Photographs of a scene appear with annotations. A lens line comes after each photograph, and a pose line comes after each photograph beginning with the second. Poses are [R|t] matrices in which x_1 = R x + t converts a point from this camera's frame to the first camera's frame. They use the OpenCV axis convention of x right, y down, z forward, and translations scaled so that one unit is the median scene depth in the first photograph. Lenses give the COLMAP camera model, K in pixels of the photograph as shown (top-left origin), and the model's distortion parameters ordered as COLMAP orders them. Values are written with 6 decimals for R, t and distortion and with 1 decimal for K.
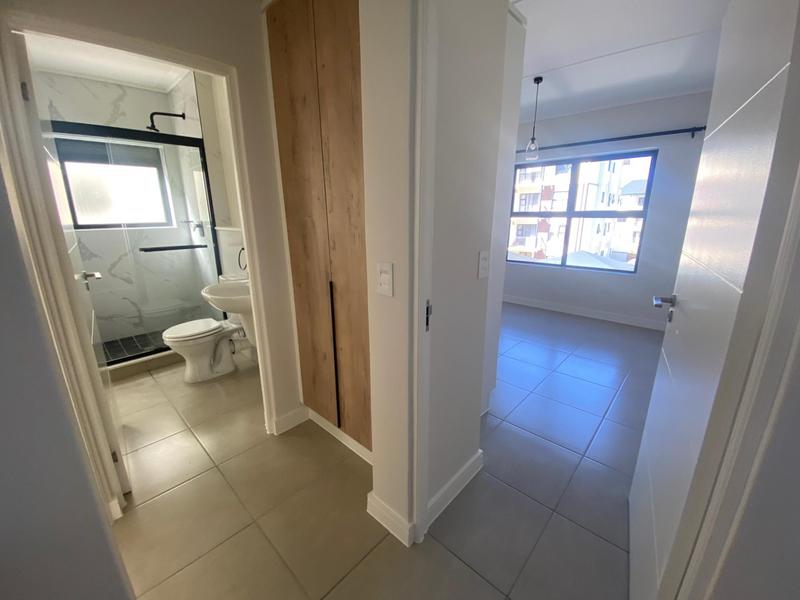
lens RADIAL K [[320.0, 0, 386.2], [0, 320.0, 300.5], [0, 0, 1]] dist [-0.011376, -0.000249]
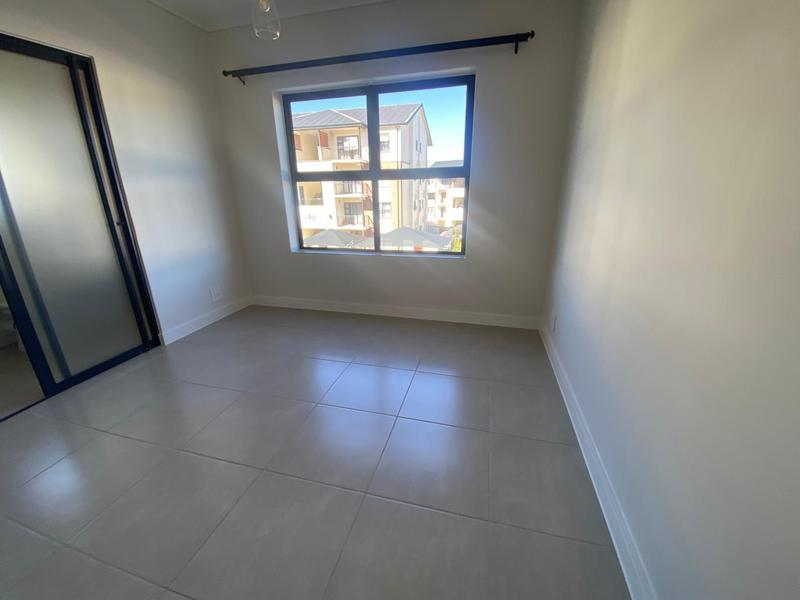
lens RADIAL K [[320.0, 0, 386.2], [0, 320.0, 300.5], [0, 0, 1]] dist [-0.011376, -0.000249]
pose [[0.882046, -0.152126, 0.445929, 0.249406], [0.127289, 0.988188, 0.085336, -0.061107], [-0.453644, -0.018509, 0.890991, 0.375129]]
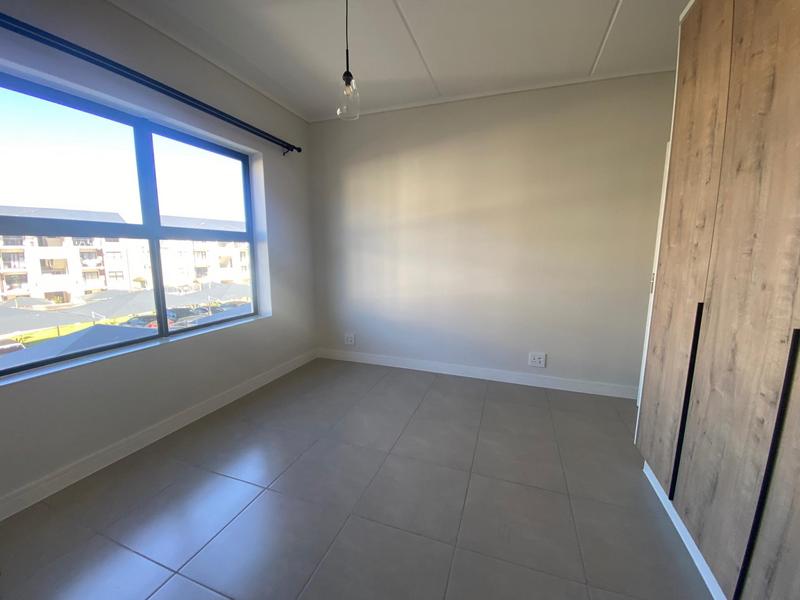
lens RADIAL K [[320.0, 0, 386.2], [0, 320.0, 300.5], [0, 0, 1]] dist [-0.011376, -0.000249]
pose [[-0.370915, -0.139086, 0.918192, -0.028715], [0.237563, 0.941612, 0.238600, -0.200143], [-0.897767, 0.306629, -0.316217, 0.853114]]
